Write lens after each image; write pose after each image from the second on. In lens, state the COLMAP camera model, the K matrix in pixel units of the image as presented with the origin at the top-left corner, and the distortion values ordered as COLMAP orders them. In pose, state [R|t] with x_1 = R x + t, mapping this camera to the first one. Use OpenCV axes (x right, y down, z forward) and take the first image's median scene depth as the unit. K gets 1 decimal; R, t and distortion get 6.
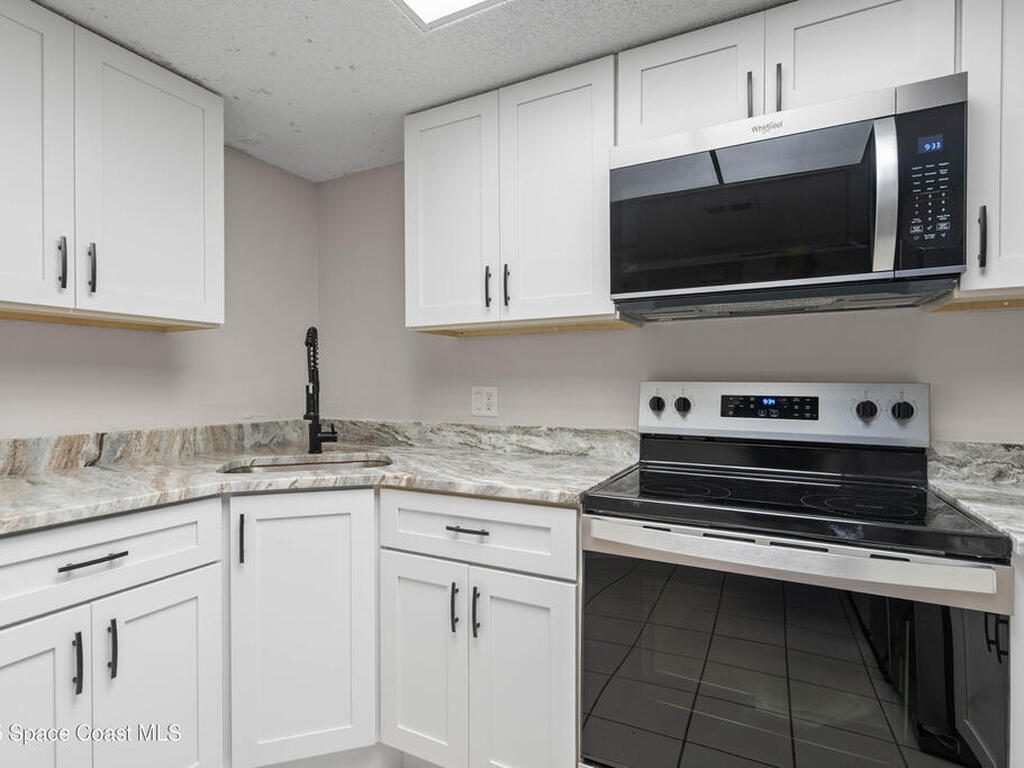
lens RADIAL K [[524.9, 0, 514.8], [0, 524.9, 392.8], [0, 0, 1]] dist [-0.000018, 0.001058]
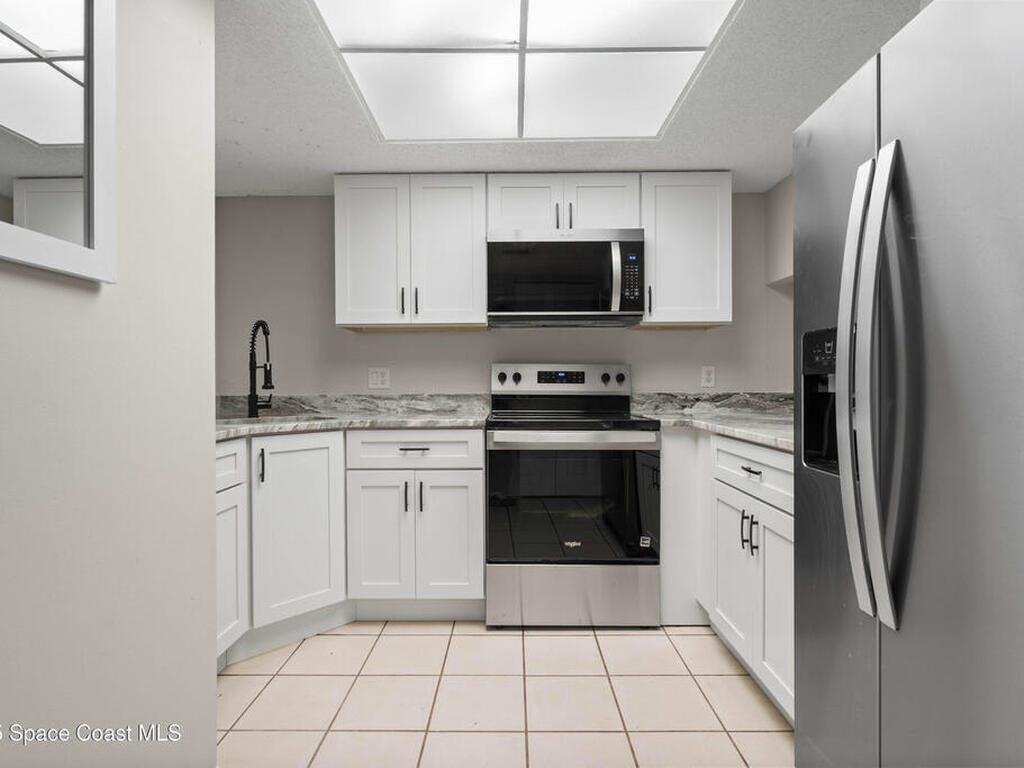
lens RADIAL K [[524.9, 0, 514.8], [0, 524.9, 392.8], [0, 0, 1]] dist [-0.000018, 0.001058]
pose [[0.886315, -0.013383, 0.462889, -0.535735], [0.011659, 0.999910, 0.006586, 0.069609], [-0.462935, -0.000440, 0.886392, -0.582358]]
